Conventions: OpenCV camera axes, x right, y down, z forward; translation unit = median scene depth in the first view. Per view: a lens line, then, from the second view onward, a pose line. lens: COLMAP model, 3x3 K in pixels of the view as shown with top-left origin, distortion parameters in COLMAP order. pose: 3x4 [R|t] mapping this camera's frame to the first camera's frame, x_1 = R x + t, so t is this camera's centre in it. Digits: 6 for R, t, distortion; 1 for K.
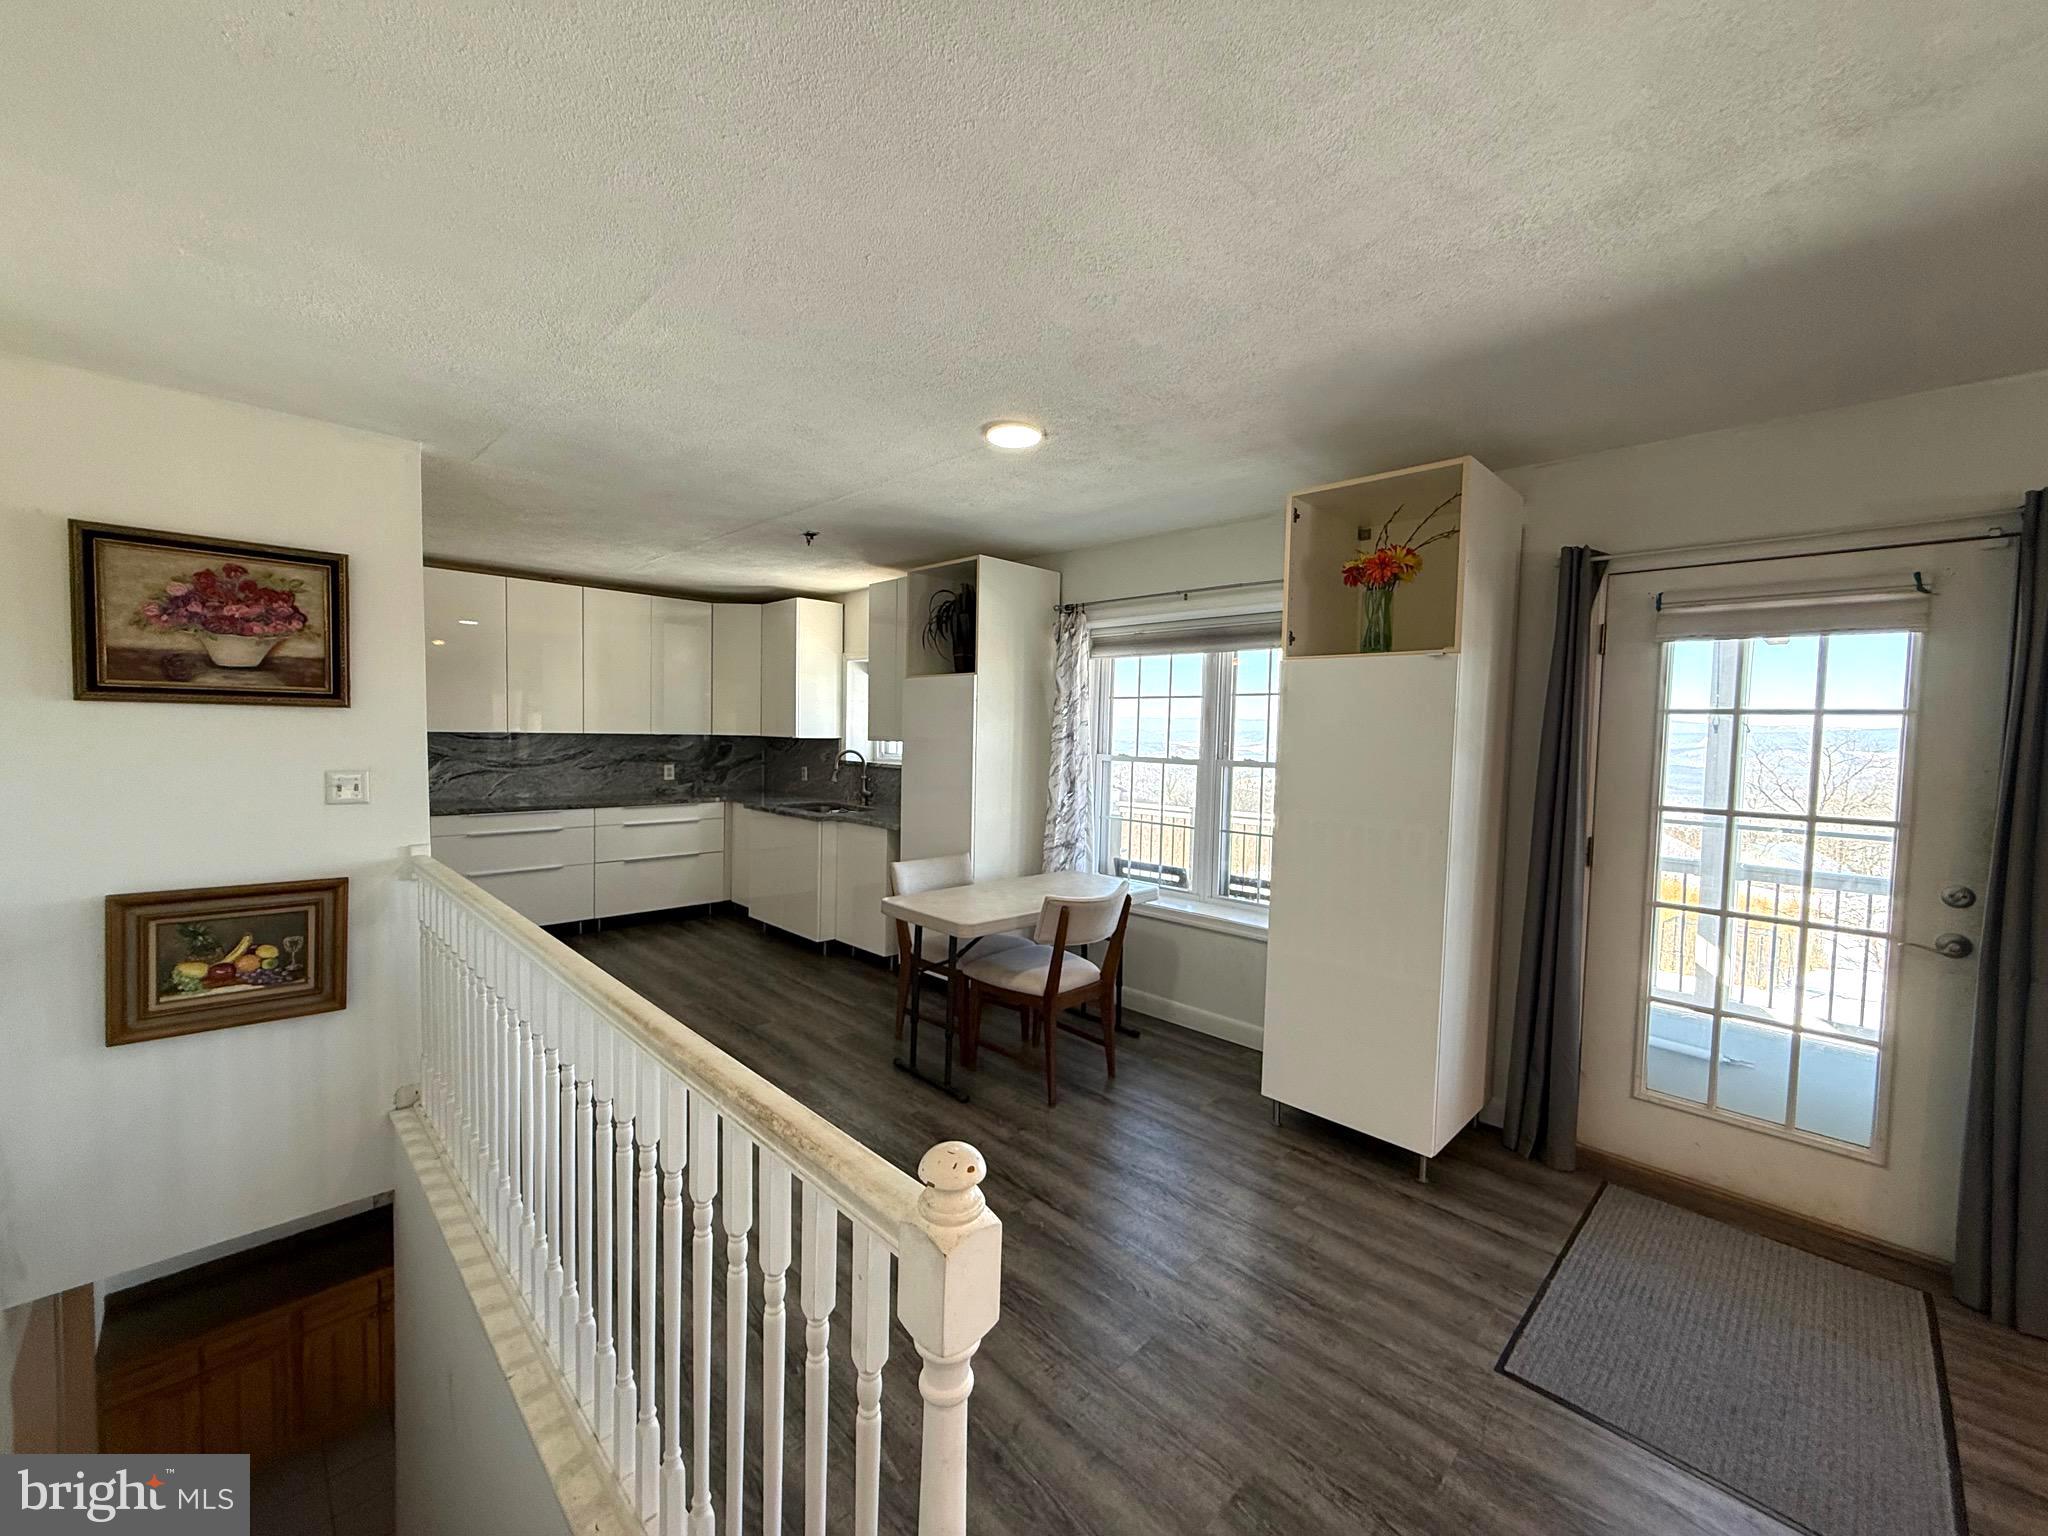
lens RADIAL K [[814.1, 0, 1020.5], [0, 814.1, 766.7], [0, 0, 1]] dist [0.000646, 0.000305]
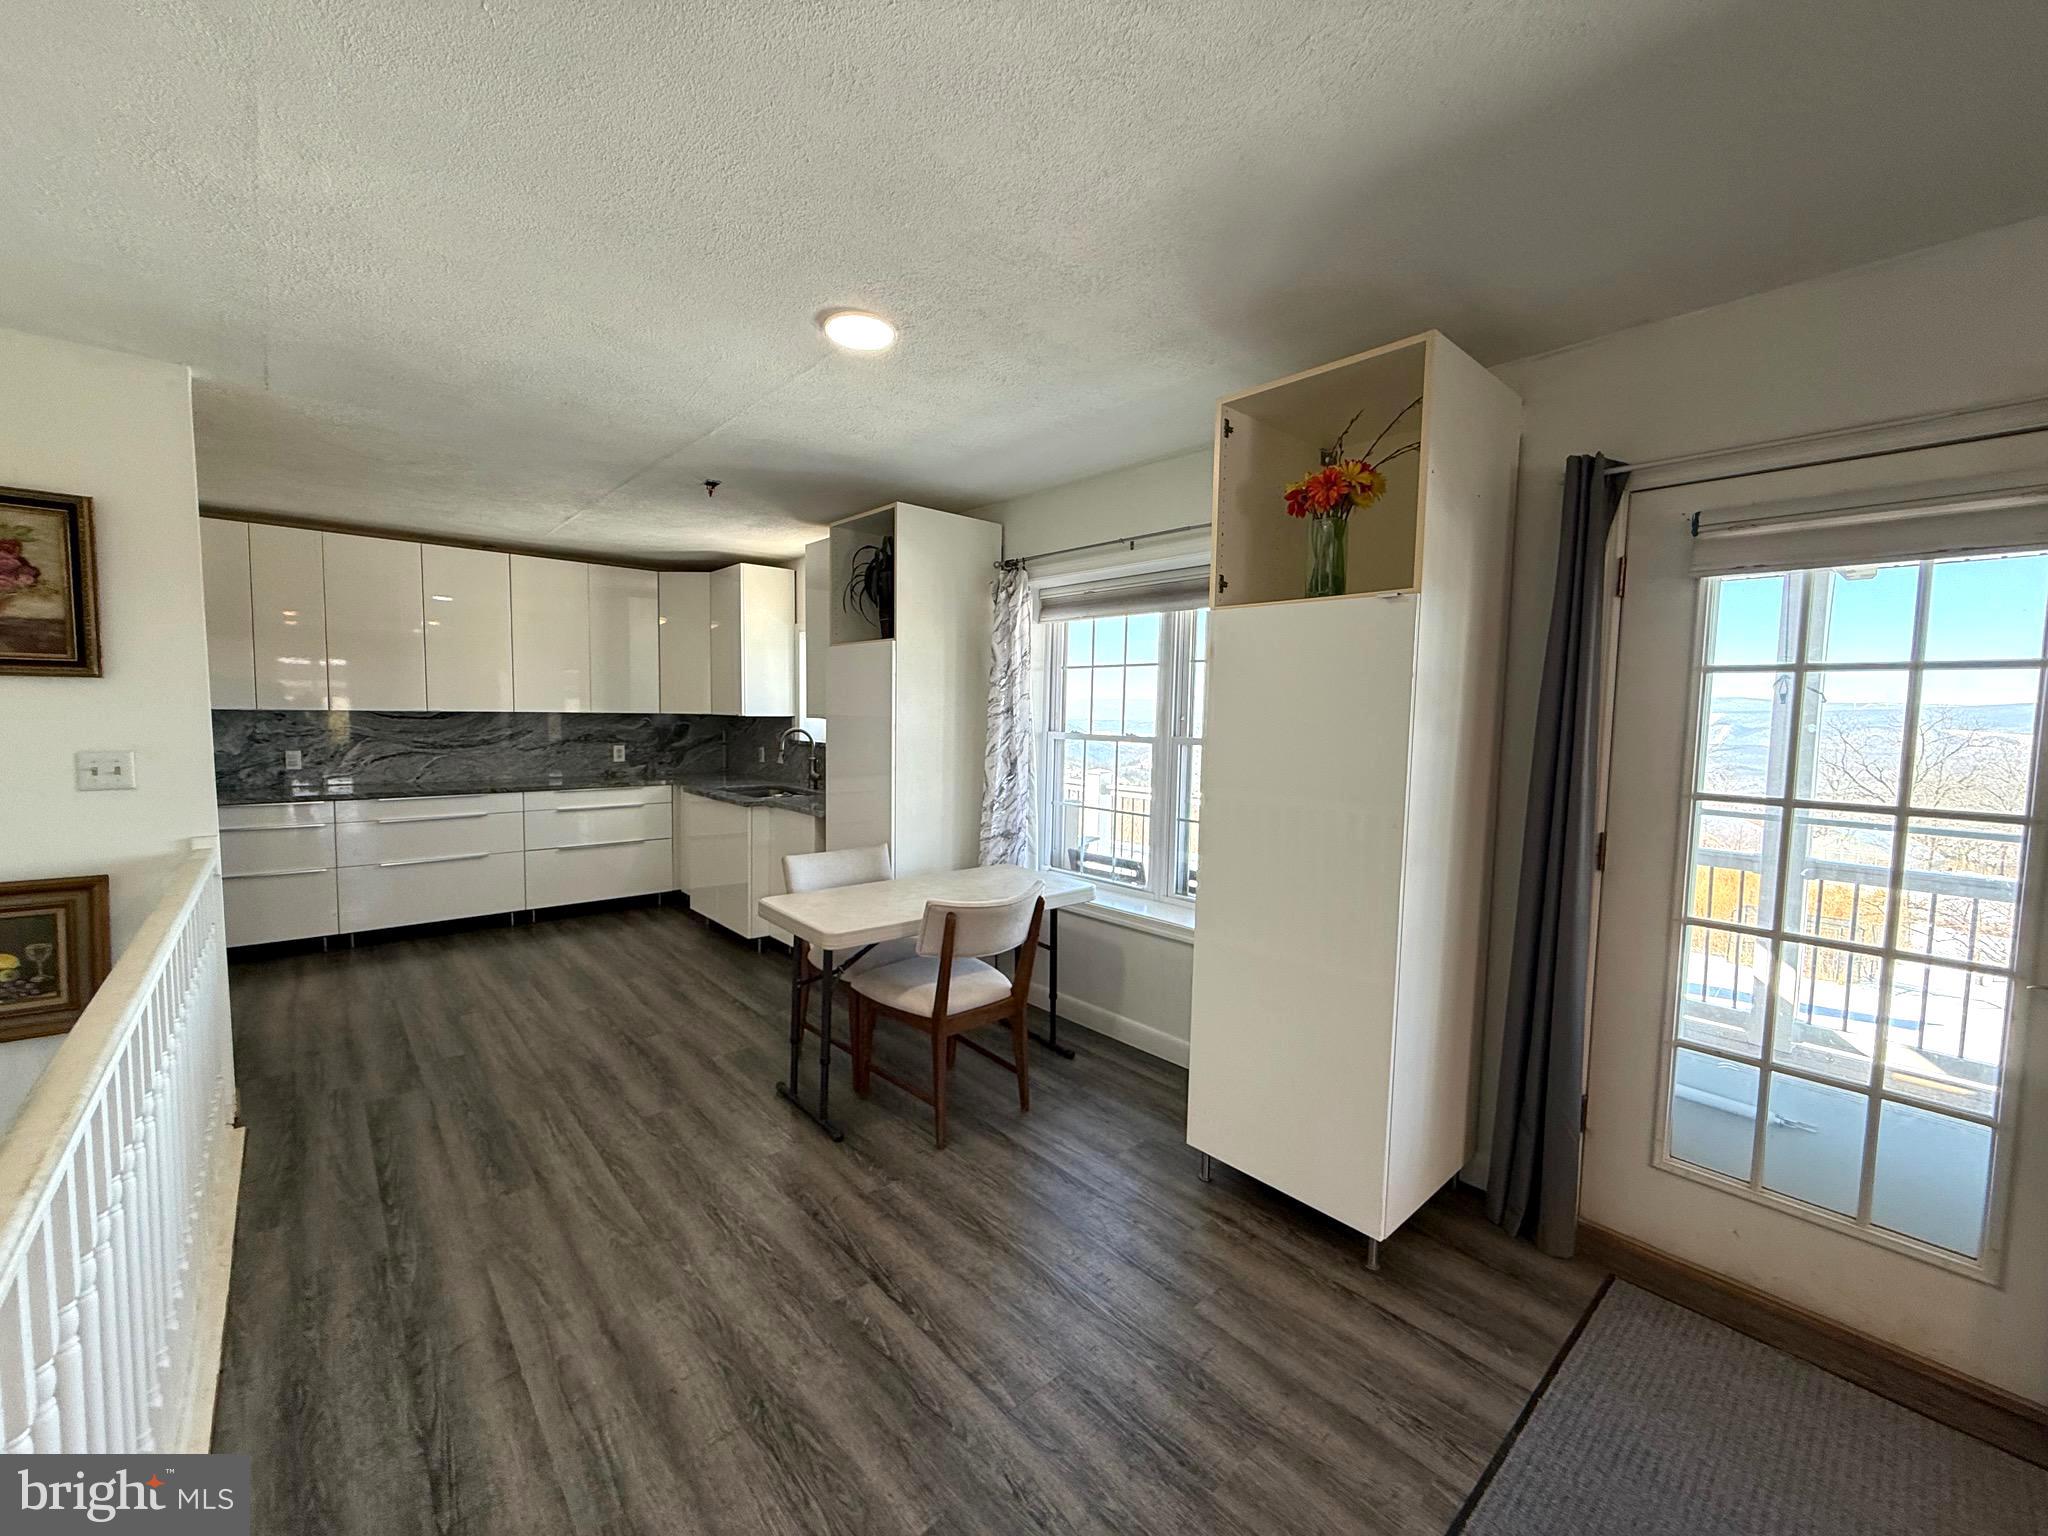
lens RADIAL K [[814.1, 0, 1020.5], [0, 814.1, 766.7], [0, 0, 1]] dist [0.000646, 0.000305]
pose [[0.998538, -0.001368, -0.054028, 0.132488], [0.002600, 0.999738, 0.022738, 0.003005], [0.053983, -0.022845, 0.998280, 0.137492]]
